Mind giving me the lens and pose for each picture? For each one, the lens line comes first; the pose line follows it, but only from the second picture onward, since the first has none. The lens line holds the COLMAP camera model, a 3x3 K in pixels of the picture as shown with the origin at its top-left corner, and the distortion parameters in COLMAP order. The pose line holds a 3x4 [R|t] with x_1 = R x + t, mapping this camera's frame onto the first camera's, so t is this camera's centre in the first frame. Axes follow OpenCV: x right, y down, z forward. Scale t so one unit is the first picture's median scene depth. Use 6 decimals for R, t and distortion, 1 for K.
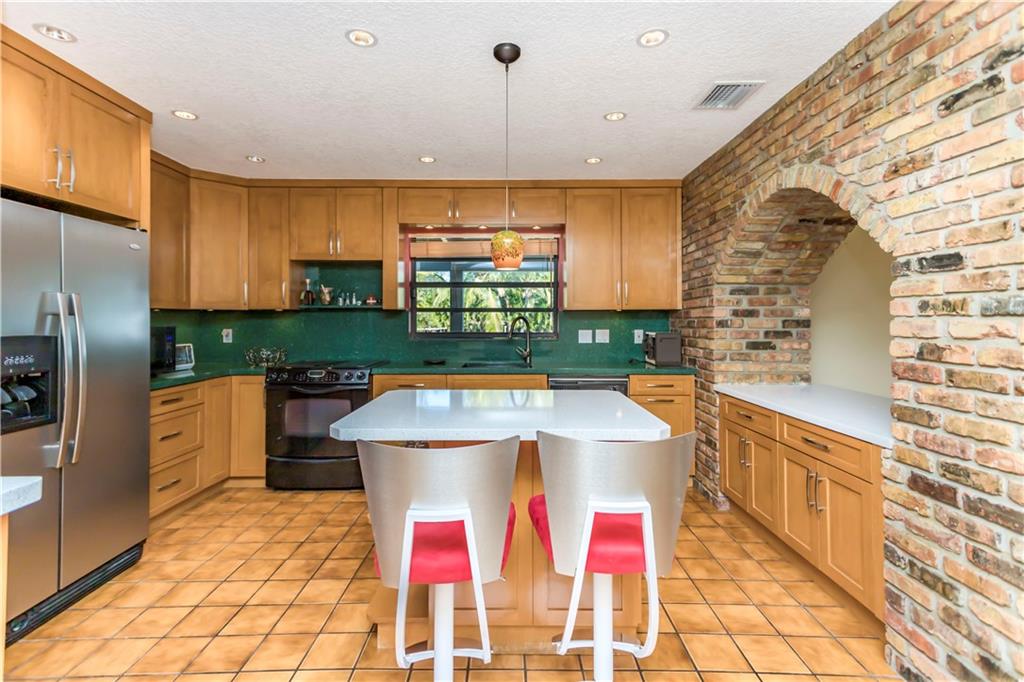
lens RADIAL K [[495.4, 0, 509.8], [0, 495.4, 331.1], [0, 0, 1]] dist [0.025132, 0.001897]
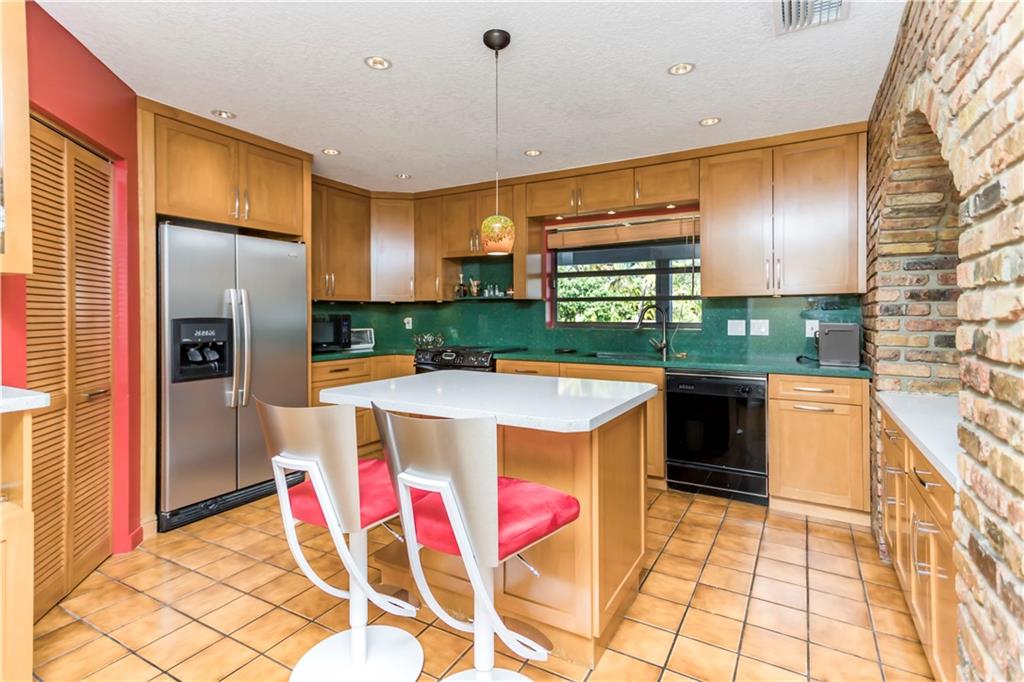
lens RADIAL K [[495.4, 0, 513.4], [0, 495.4, 331.7], [0, 0, 1]] dist [0.025132, 0.001897]
pose [[0.867958, 0.016076, -0.496377, 0.284294], [-0.009553, 0.999831, 0.015678, 0.009574], [0.496545, -0.008866, 0.867965, 0.071914]]
